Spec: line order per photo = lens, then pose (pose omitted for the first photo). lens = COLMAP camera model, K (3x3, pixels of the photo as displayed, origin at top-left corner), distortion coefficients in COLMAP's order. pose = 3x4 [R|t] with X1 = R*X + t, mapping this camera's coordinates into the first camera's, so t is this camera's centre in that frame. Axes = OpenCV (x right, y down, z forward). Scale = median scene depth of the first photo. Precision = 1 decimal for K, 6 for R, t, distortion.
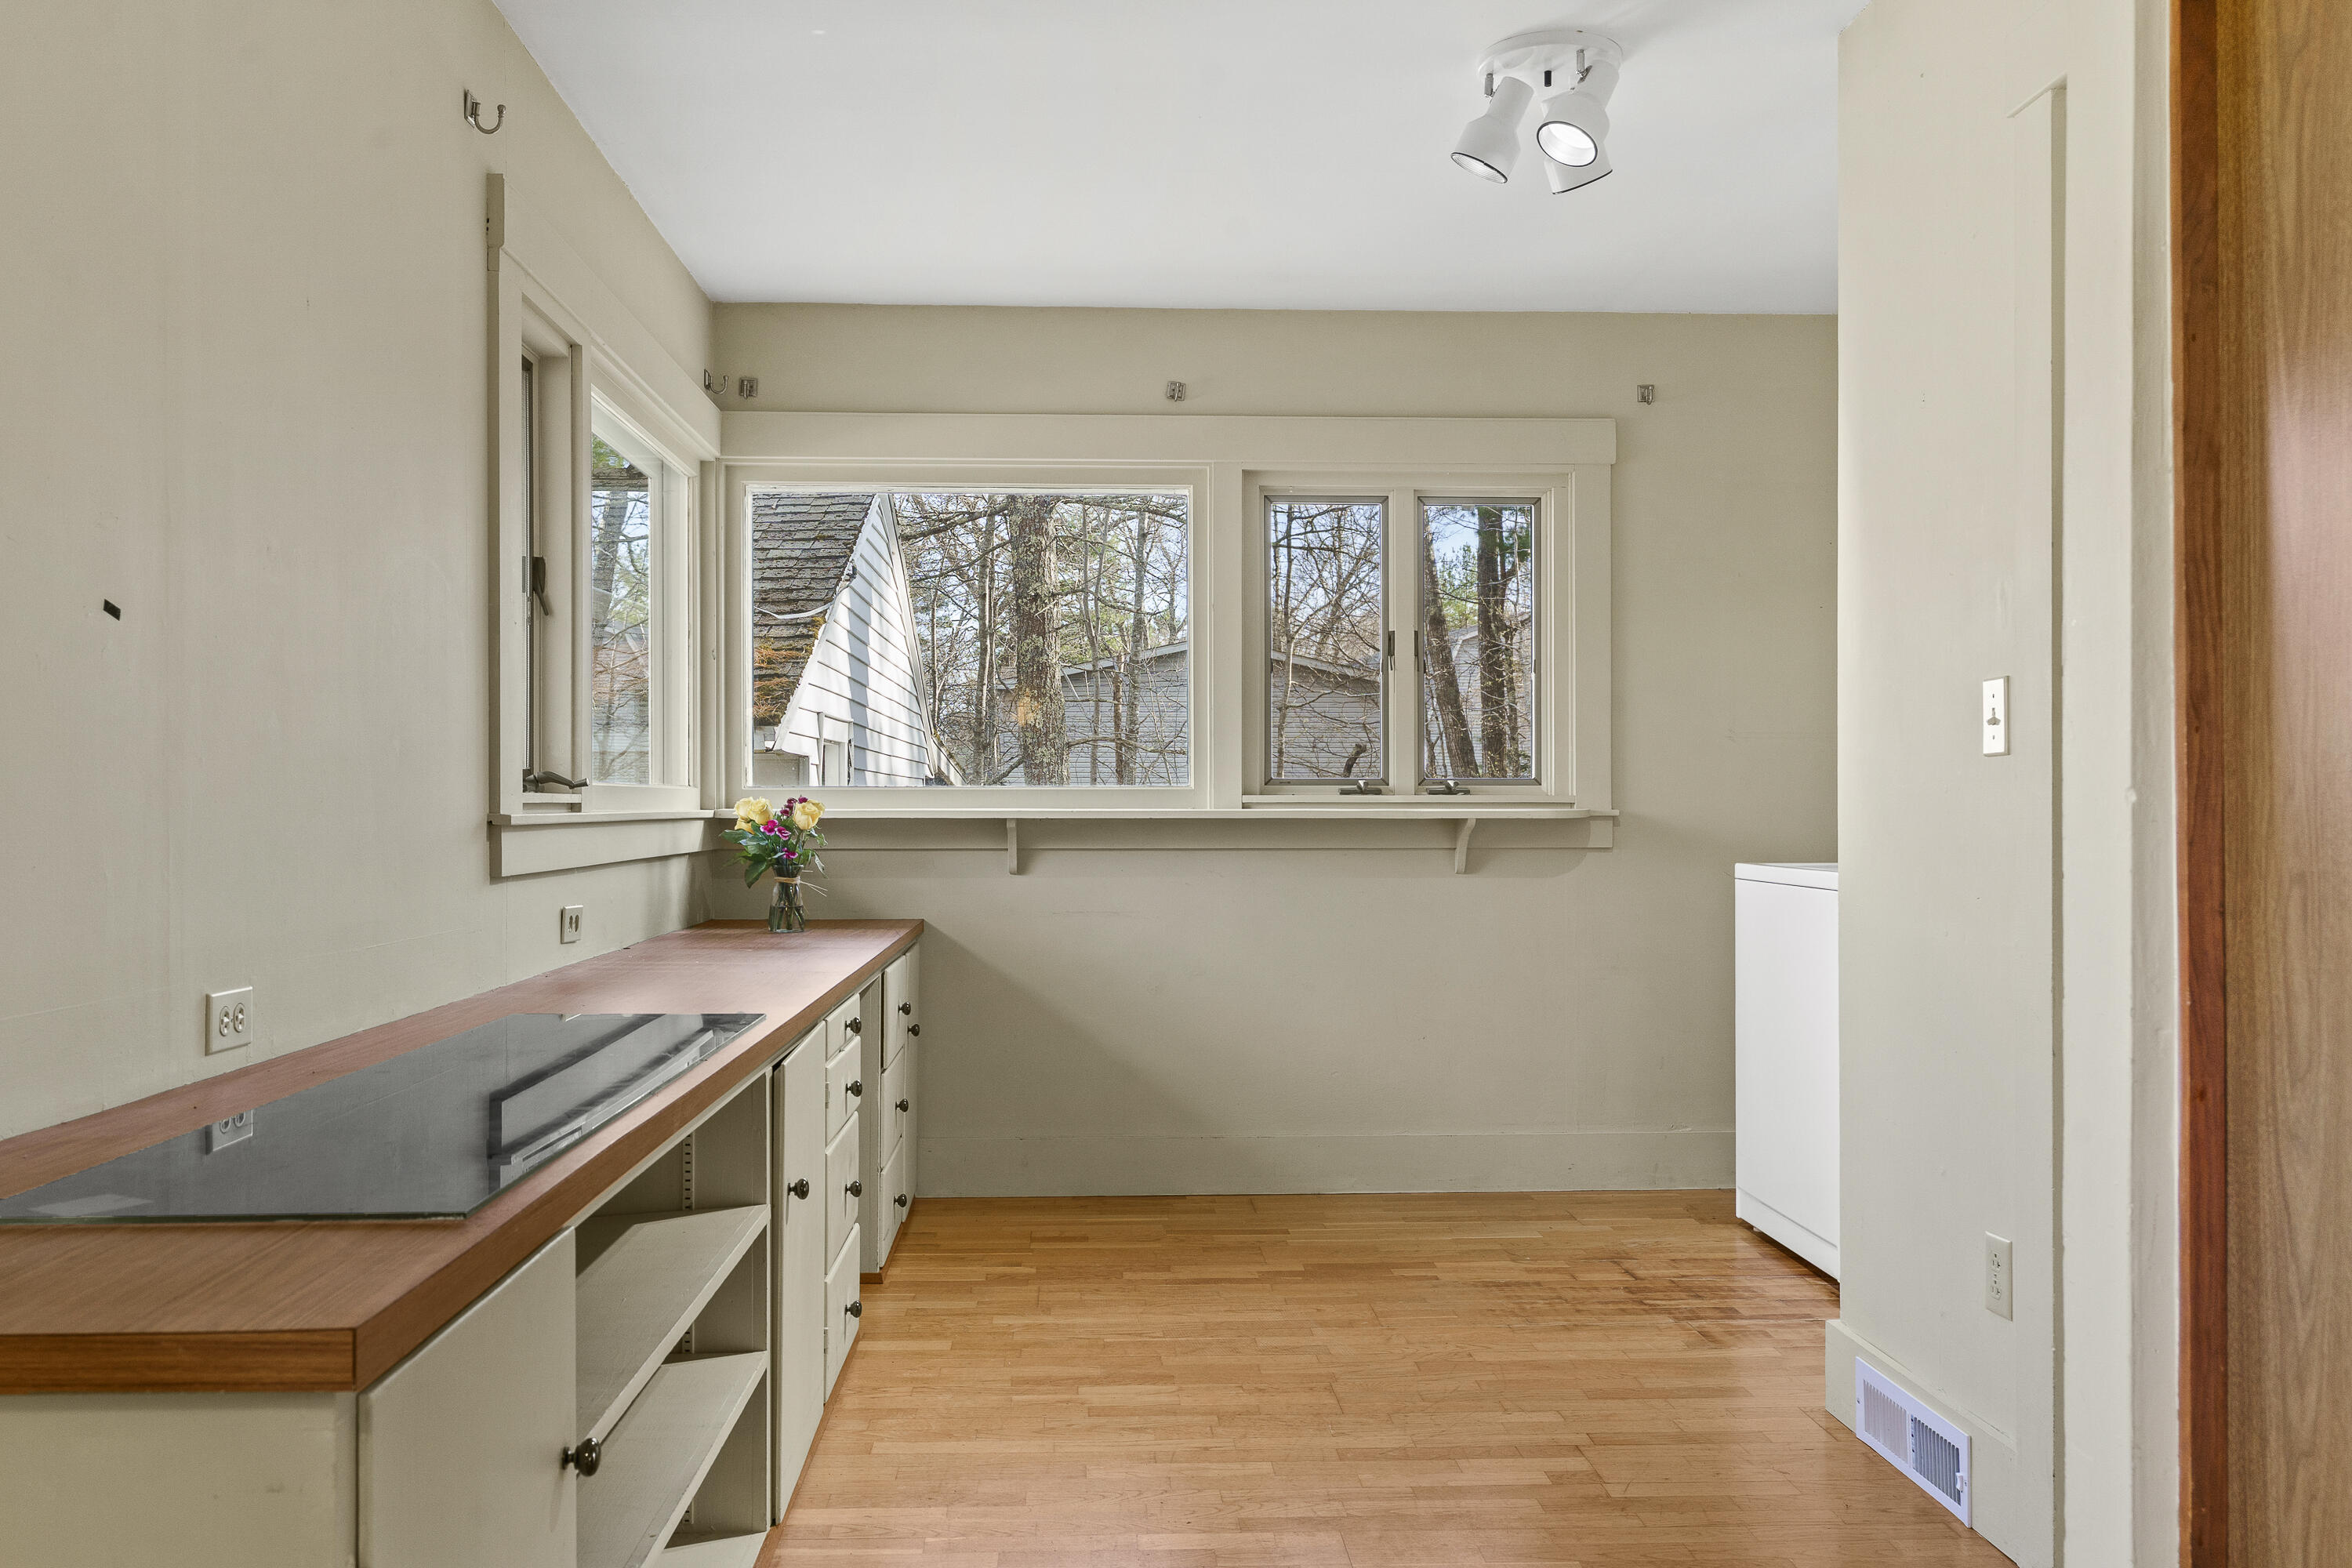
lens RADIAL K [[1975.1, 0, 1136.9], [0, 1975.1, 823.2], [0, 0, 1]] dist [0.024621, -0.023750]
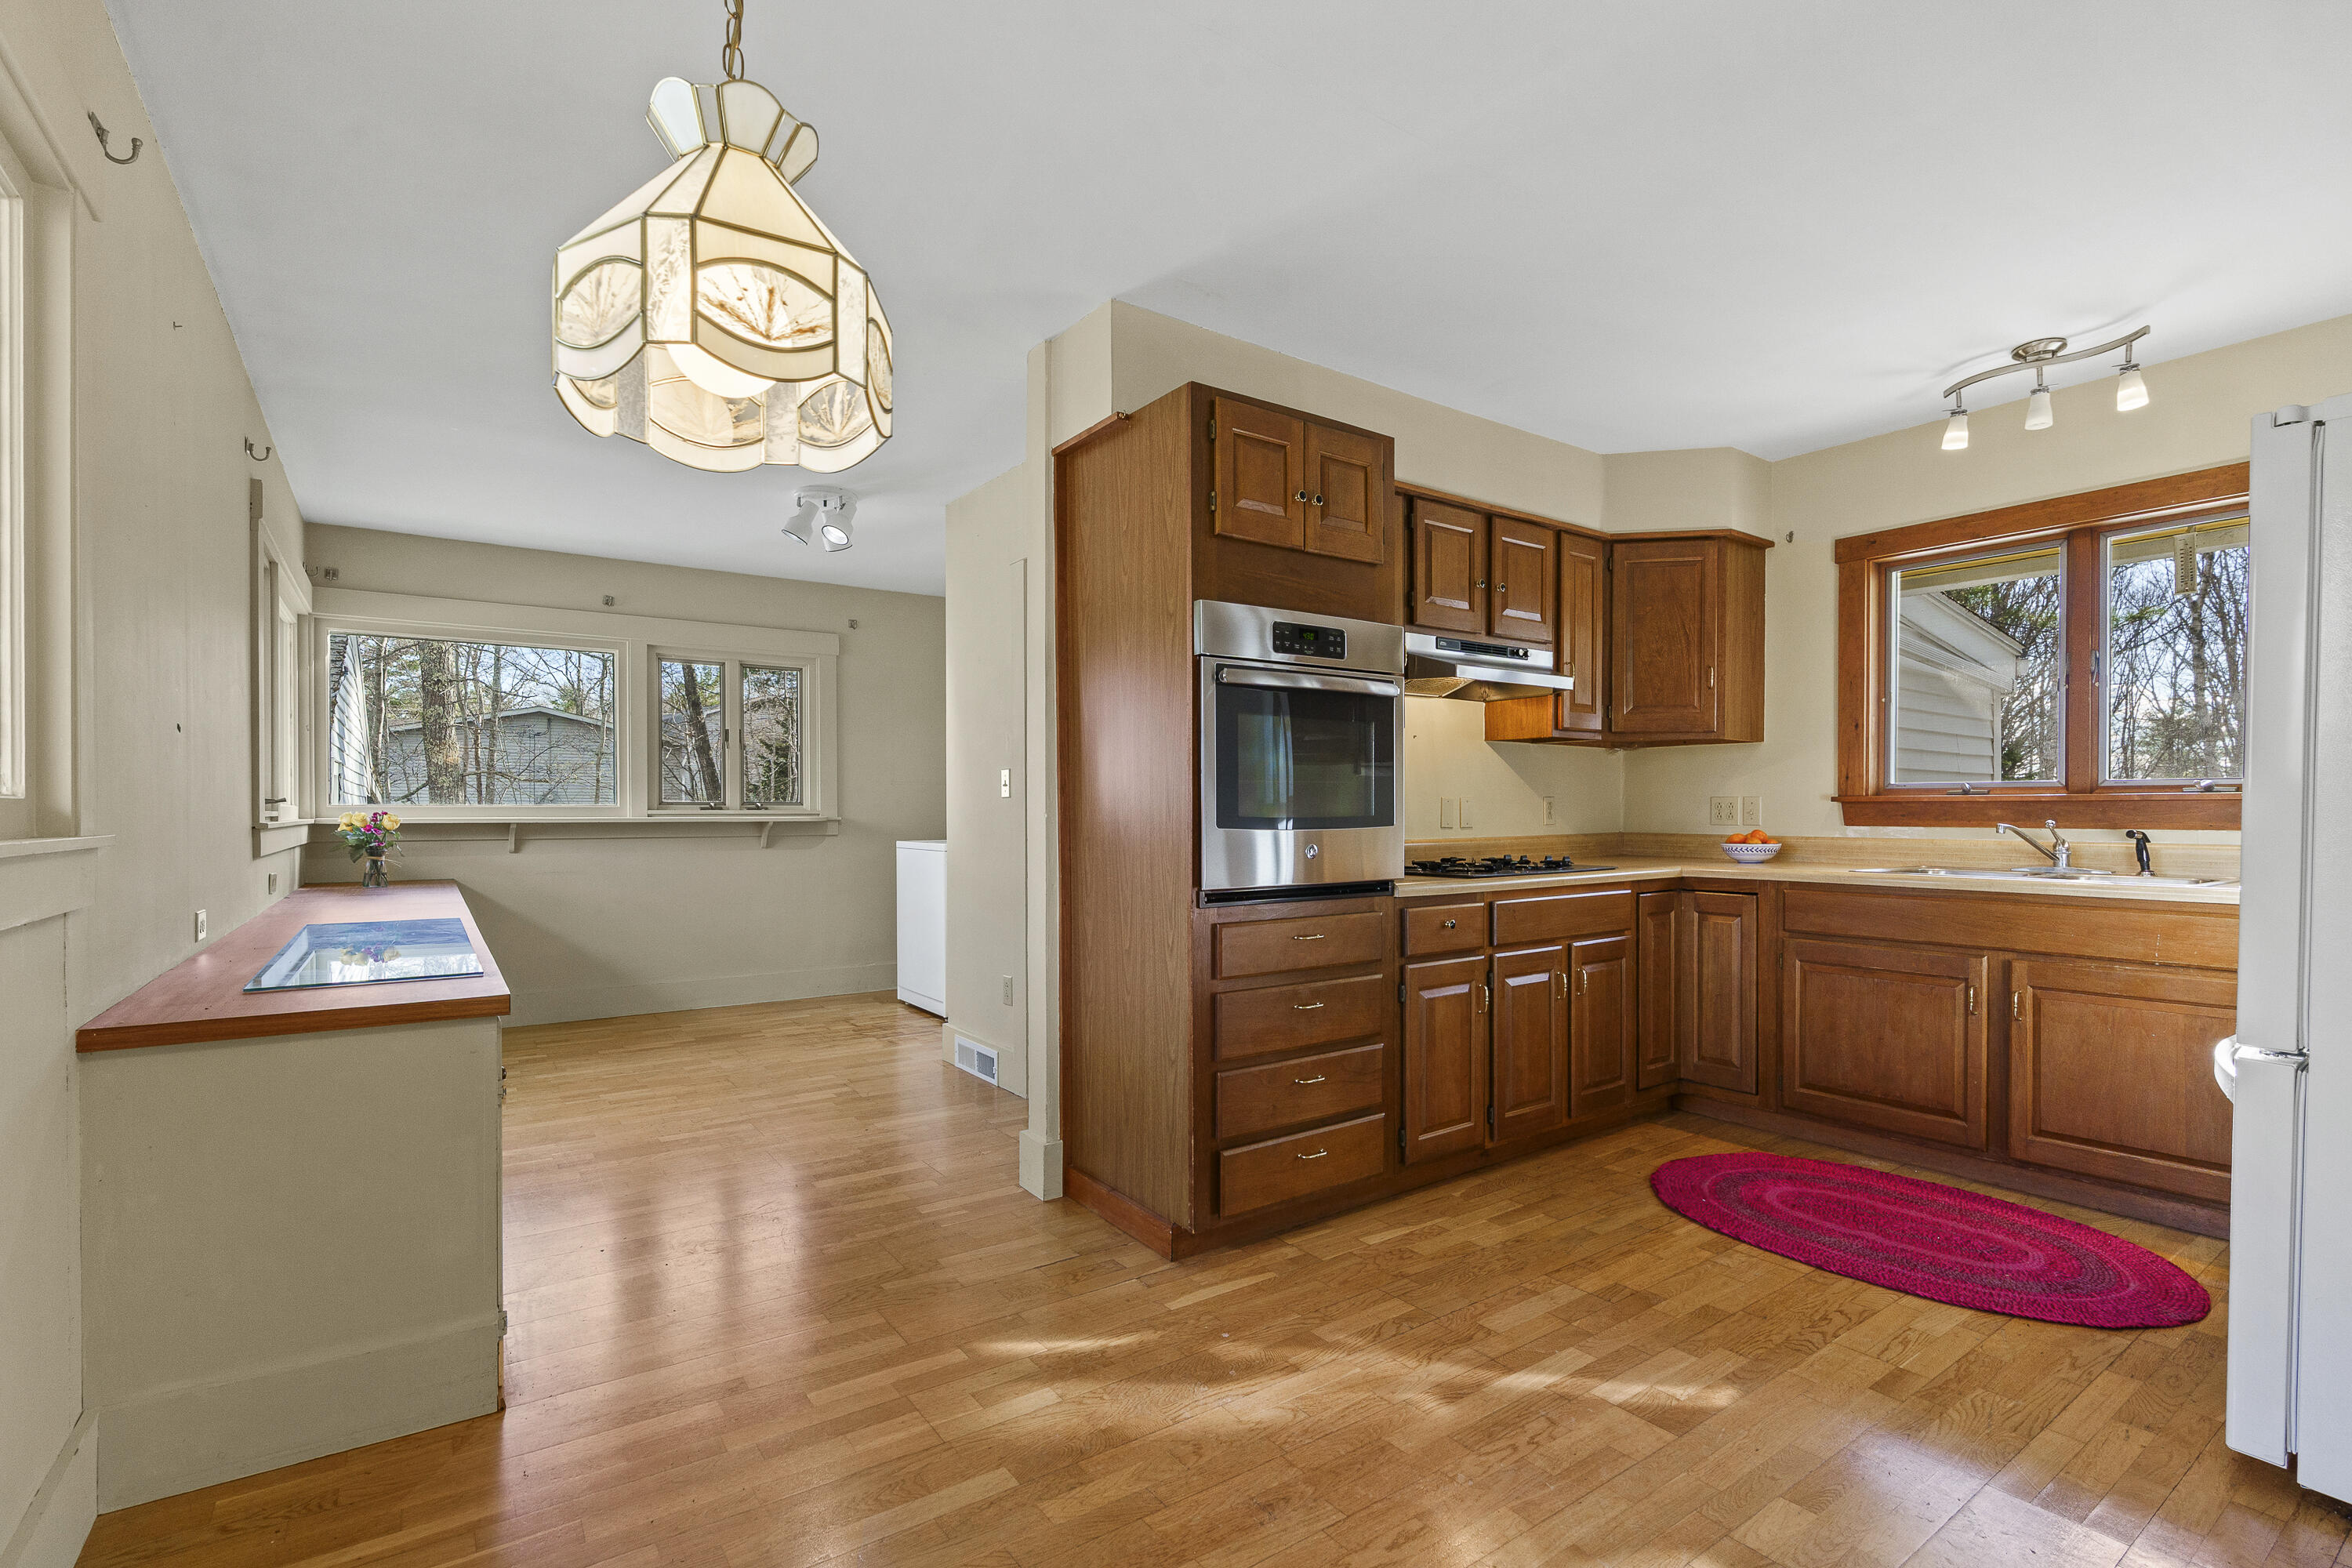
lens RADIAL K [[1087.9, 0, 1208.1], [0, 1087.9, 810.6], [0, 0, 1]] dist [-0.001905, 0.001110]
pose [[0.827308, 0.000747, 0.561748, -0.133308], [0.005146, 0.999947, -0.008909, -0.001833], [-0.561725, 0.010262, 0.827260, -0.294293]]
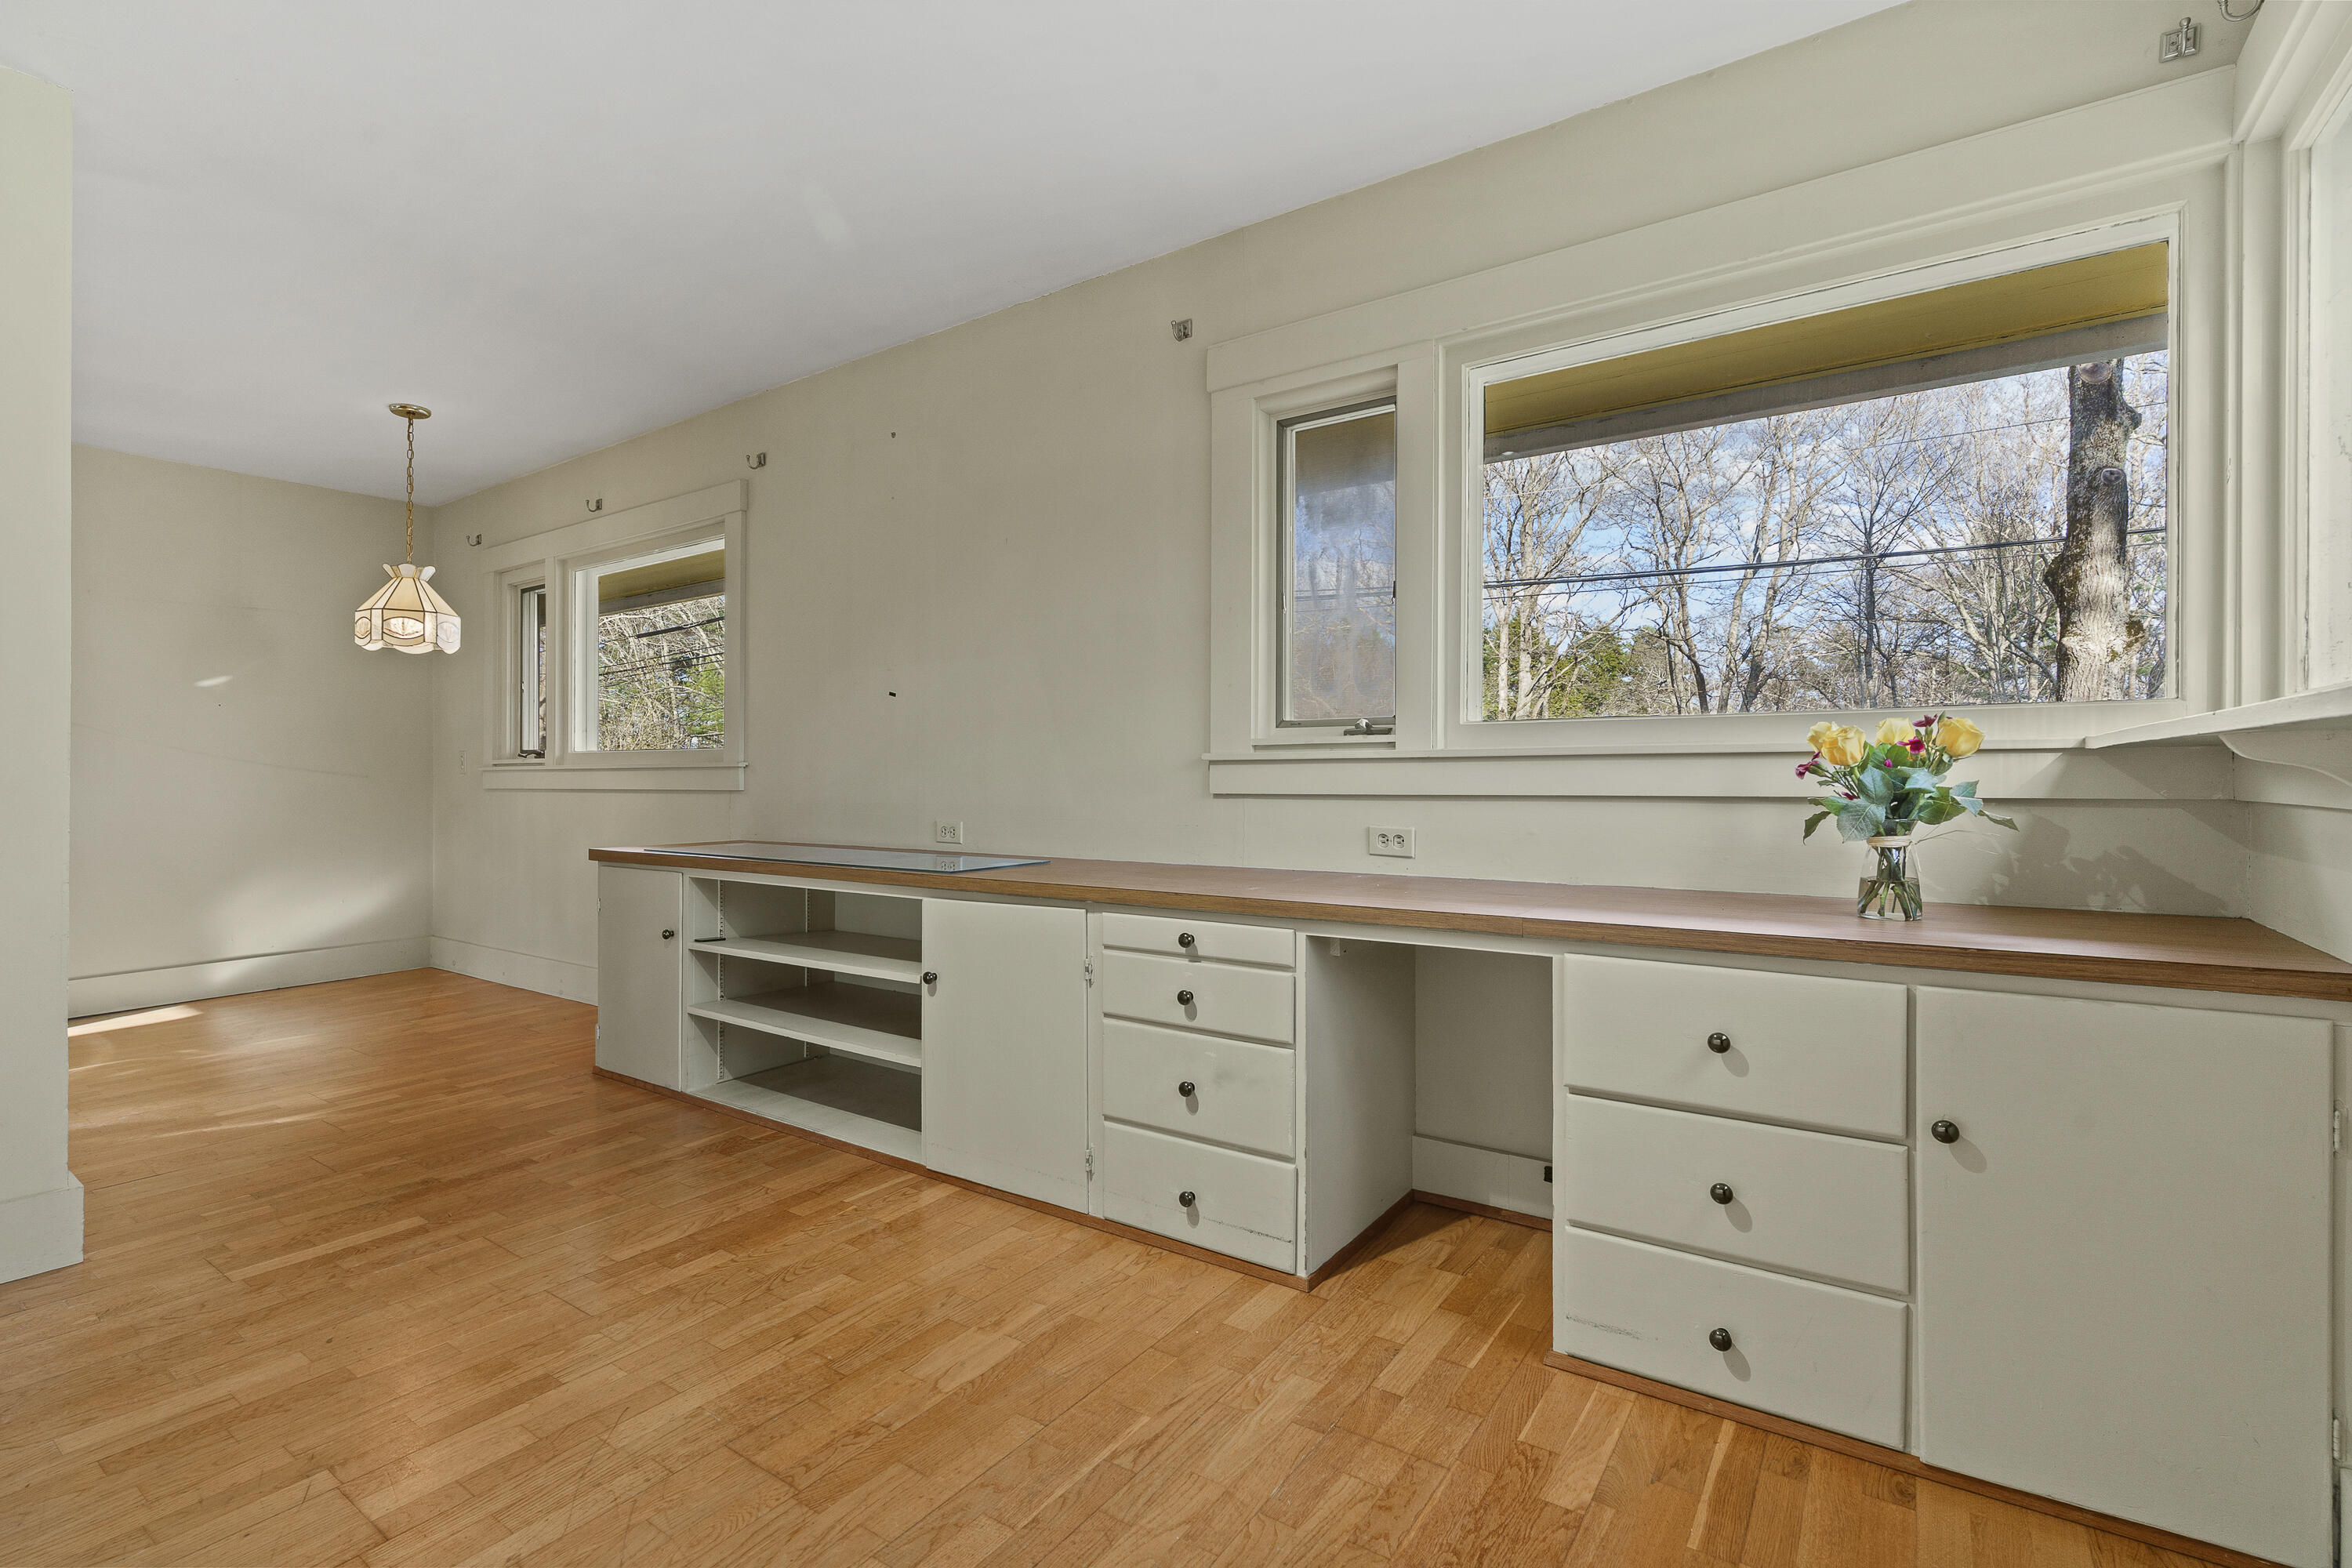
lens RADIAL K [[1087.9, 0, 1200.1], [0, 1087.9, 752.7], [0, 0, 1]] dist [-0.001905, 0.001110]
pose [[-0.594917, -0.010175, -0.803722, 0.327072], [-0.001539, 0.999932, -0.011519, 0.004470], [0.803785, -0.005616, -0.594893, 1.306151]]
